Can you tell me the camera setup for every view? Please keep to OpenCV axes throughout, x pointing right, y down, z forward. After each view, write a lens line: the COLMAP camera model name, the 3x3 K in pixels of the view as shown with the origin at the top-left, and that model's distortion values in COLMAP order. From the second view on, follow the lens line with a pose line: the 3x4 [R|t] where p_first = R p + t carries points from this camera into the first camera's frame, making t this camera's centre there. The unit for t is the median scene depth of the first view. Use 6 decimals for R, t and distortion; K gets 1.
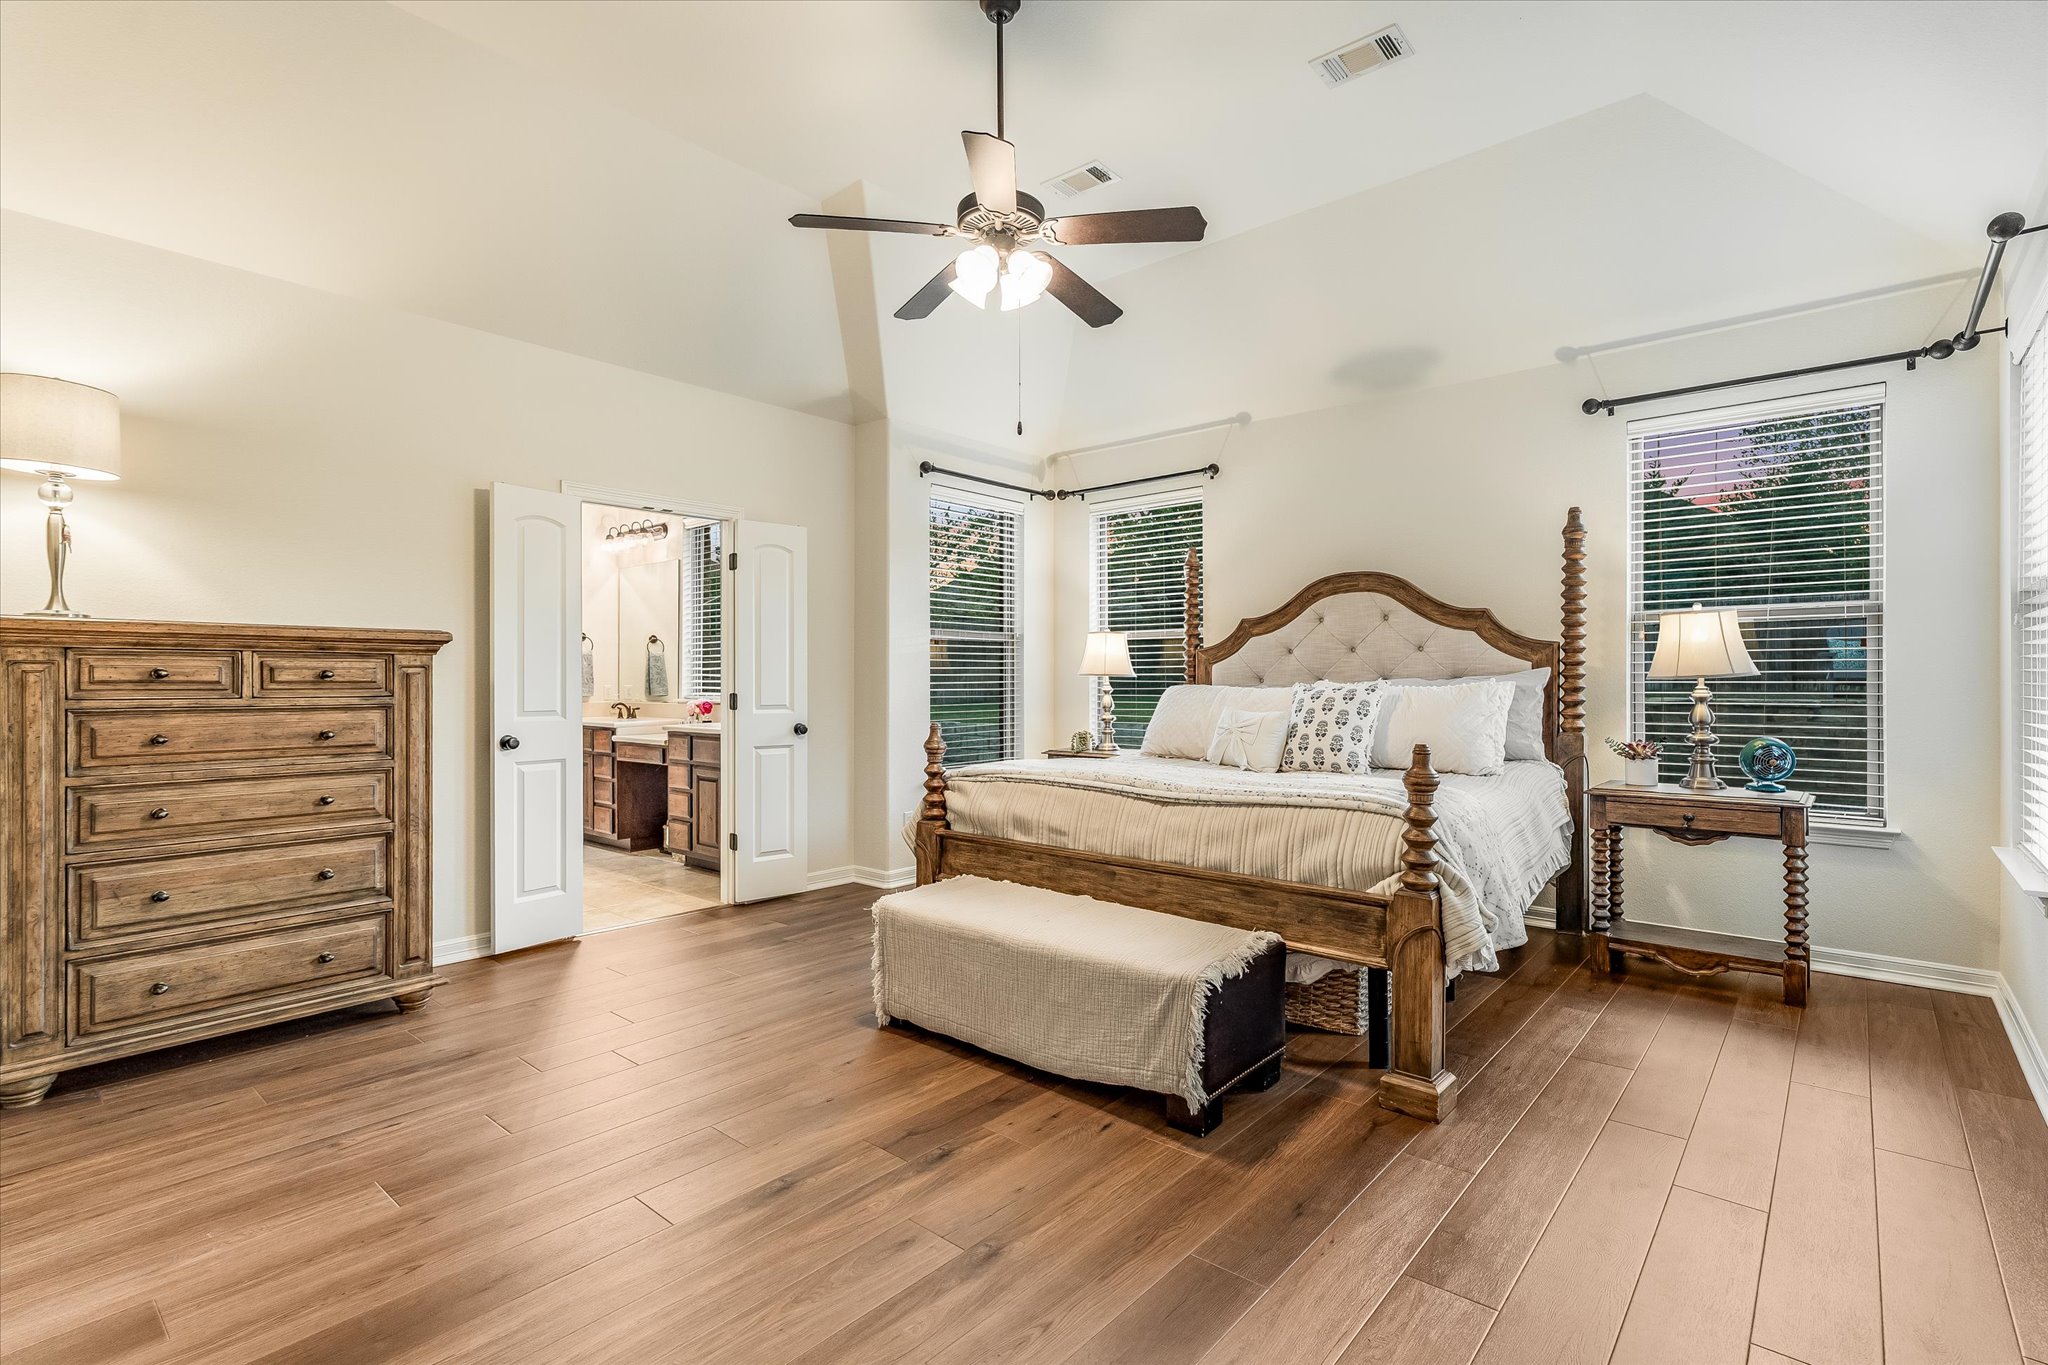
lens RADIAL K [[969.6, 0, 1017.2], [0, 969.6, 676.3], [0, 0, 1]] dist [-0.000195, 0.000964]
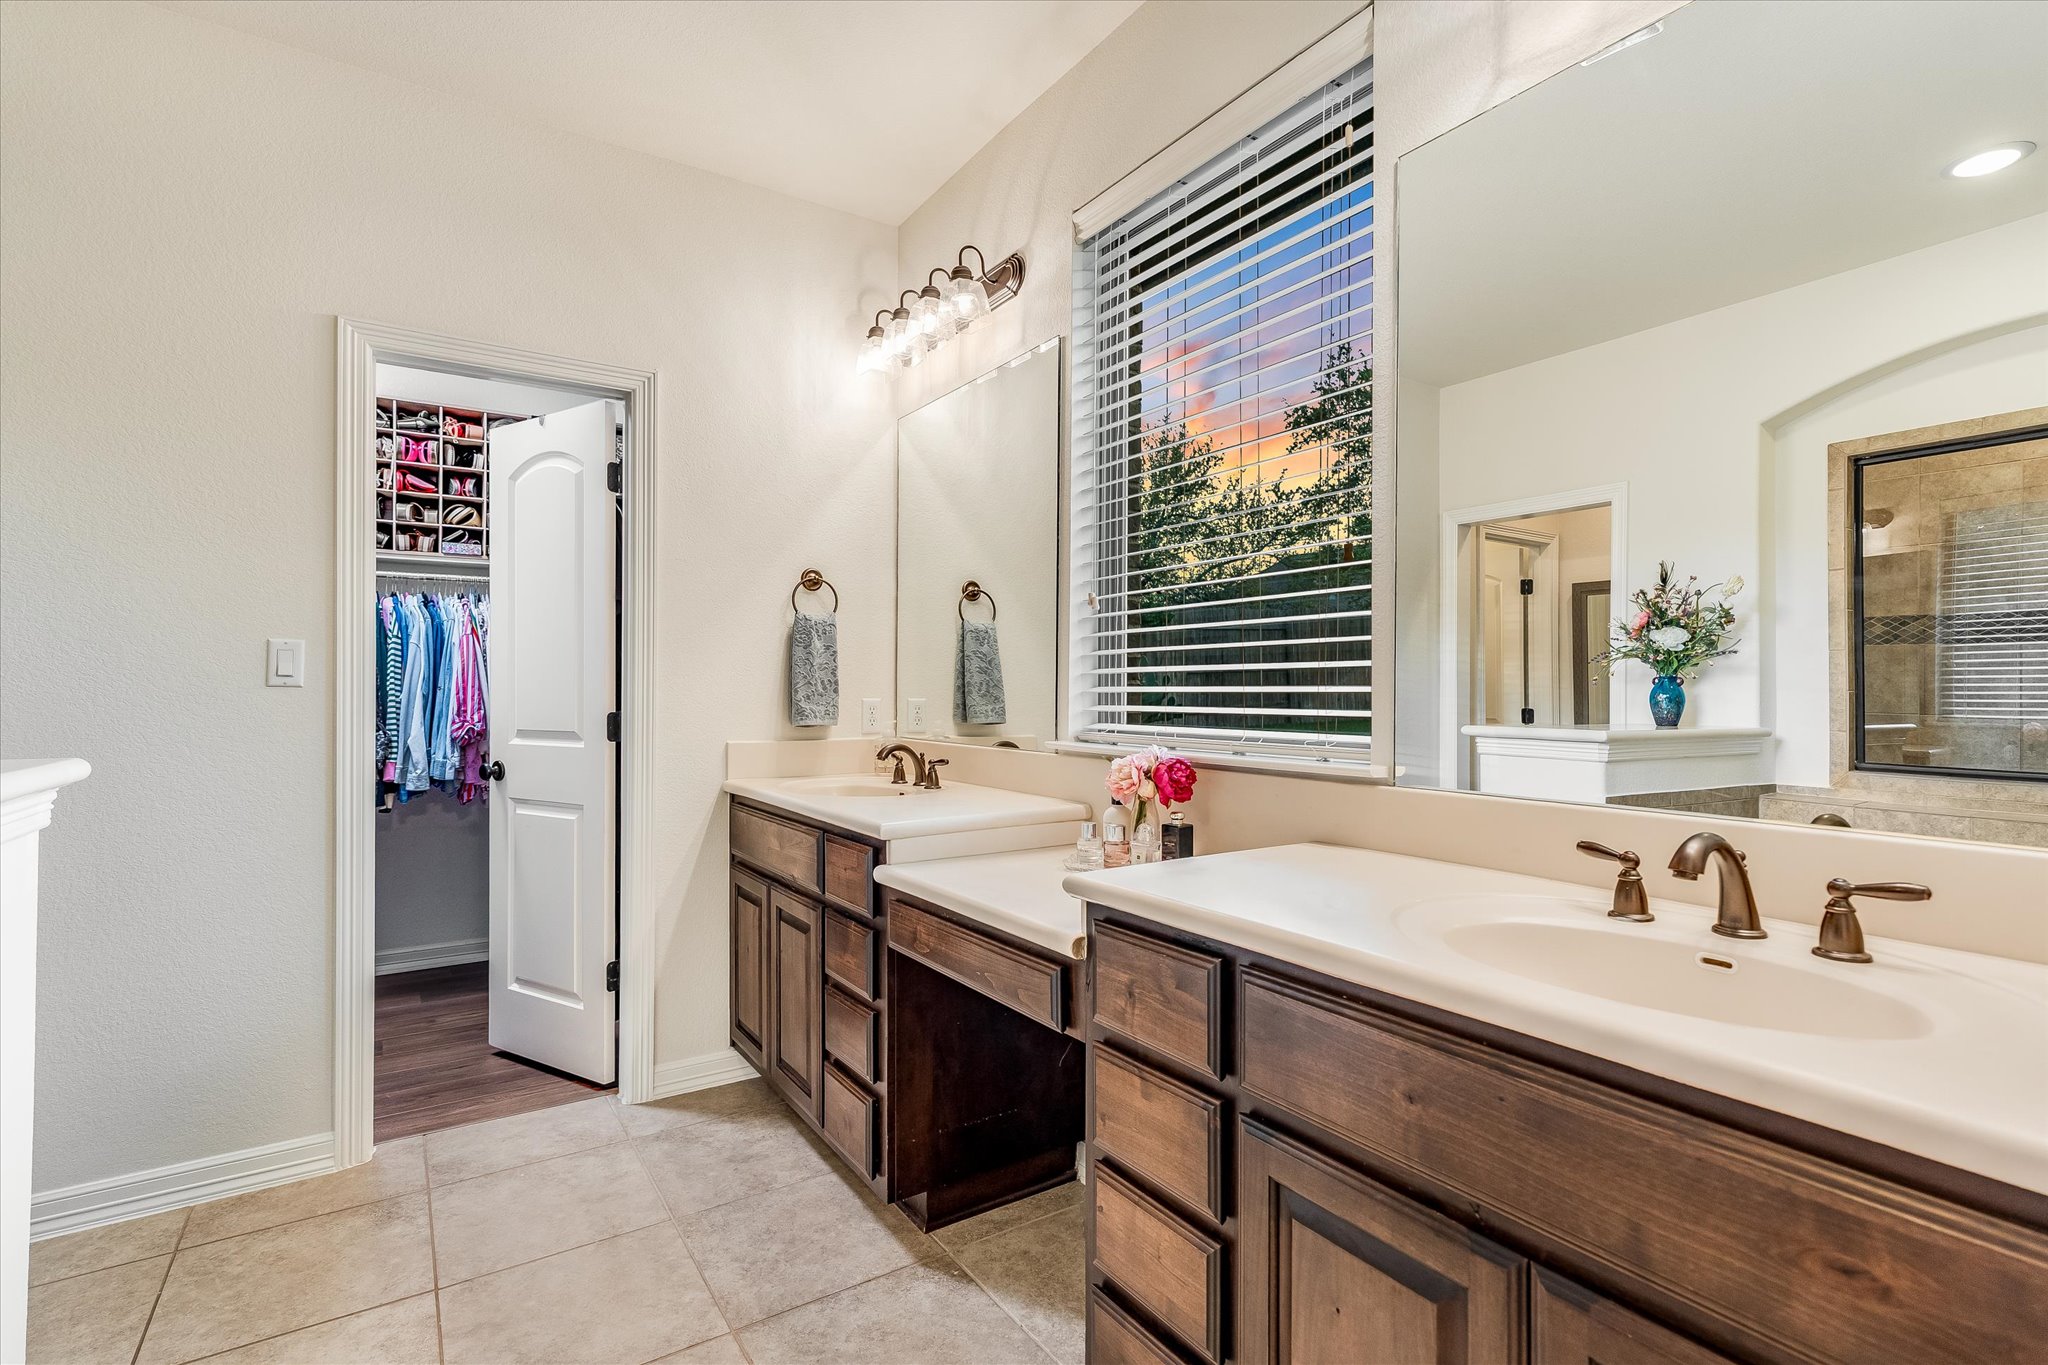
lens RADIAL K [[969.6, 0, 1017.2], [0, 969.6, 676.3], [0, 0, 1]] dist [-0.000195, 0.000964]
pose [[0.964464, 0.001841, -0.264206, -0.289169], [-0.004855, 0.999930, -0.010757, 0.004682], [0.264168, 0.011658, 0.964406, 0.705755]]
